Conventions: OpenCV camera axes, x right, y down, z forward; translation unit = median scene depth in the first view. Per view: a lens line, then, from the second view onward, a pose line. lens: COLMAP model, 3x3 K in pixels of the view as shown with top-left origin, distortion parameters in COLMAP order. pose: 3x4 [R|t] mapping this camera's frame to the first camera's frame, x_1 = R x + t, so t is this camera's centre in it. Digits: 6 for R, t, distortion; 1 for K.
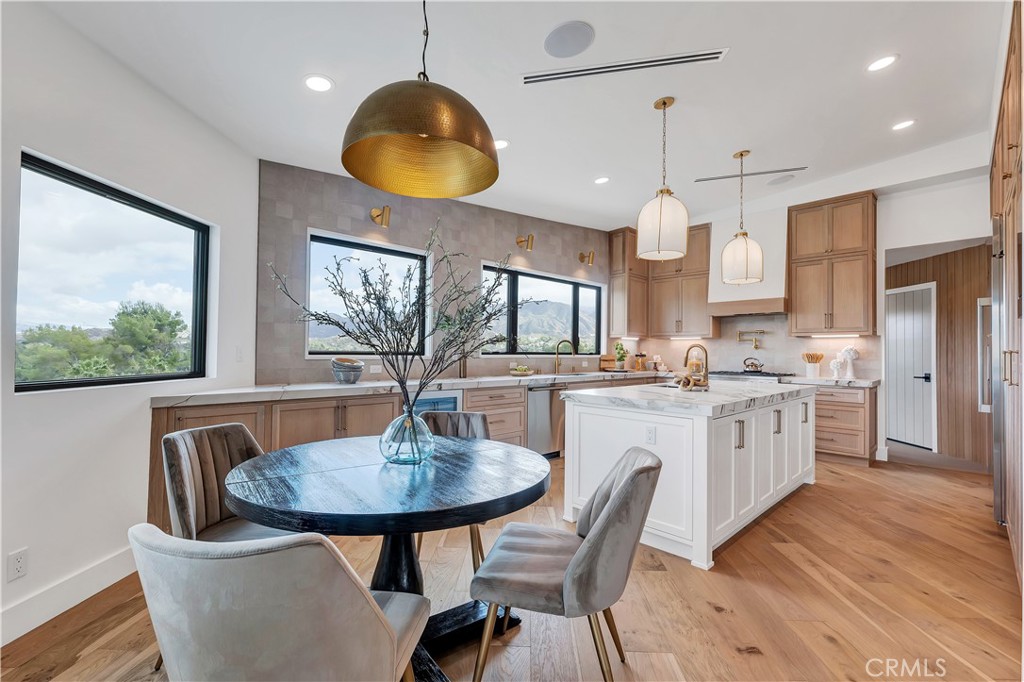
lens RADIAL K [[446.8, 0, 508.1], [0, 446.8, 345.3], [0, 0, 1]] dist [0.003572, 0.000318]
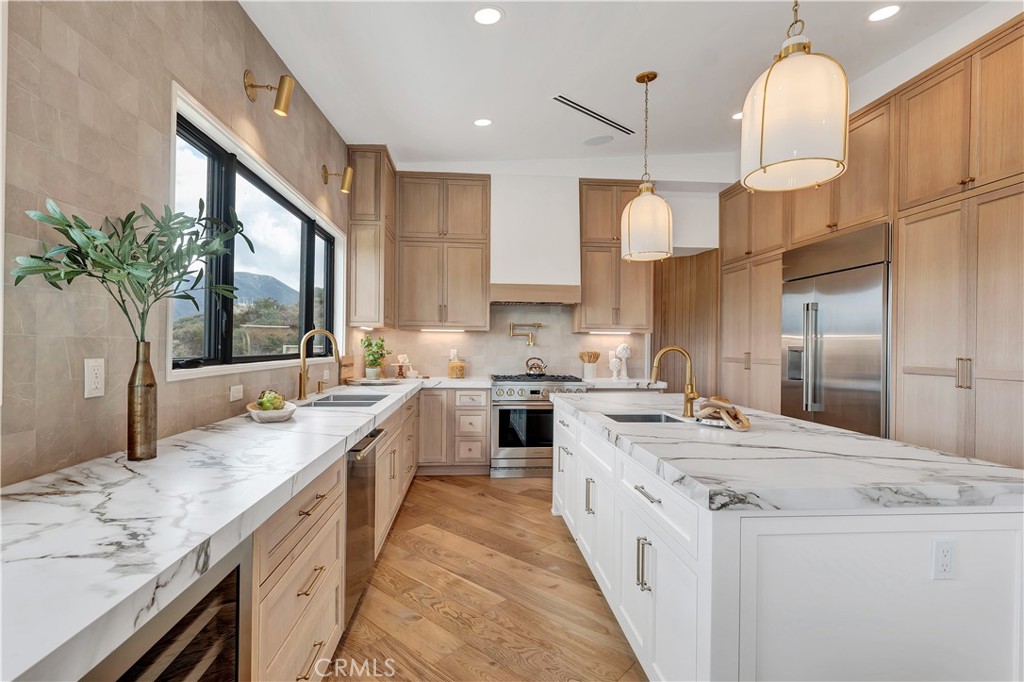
lens RADIAL K [[486.3, 0, 517.9], [0, 486.3, 342.5], [0, 0, 1]] dist [-0.001192, -0.000154]
pose [[0.619532, 0.002775, 0.784967, -0.162425], [-0.016600, 0.999816, 0.009567, -0.007178], [-0.784796, -0.018958, 0.619464, 0.511258]]
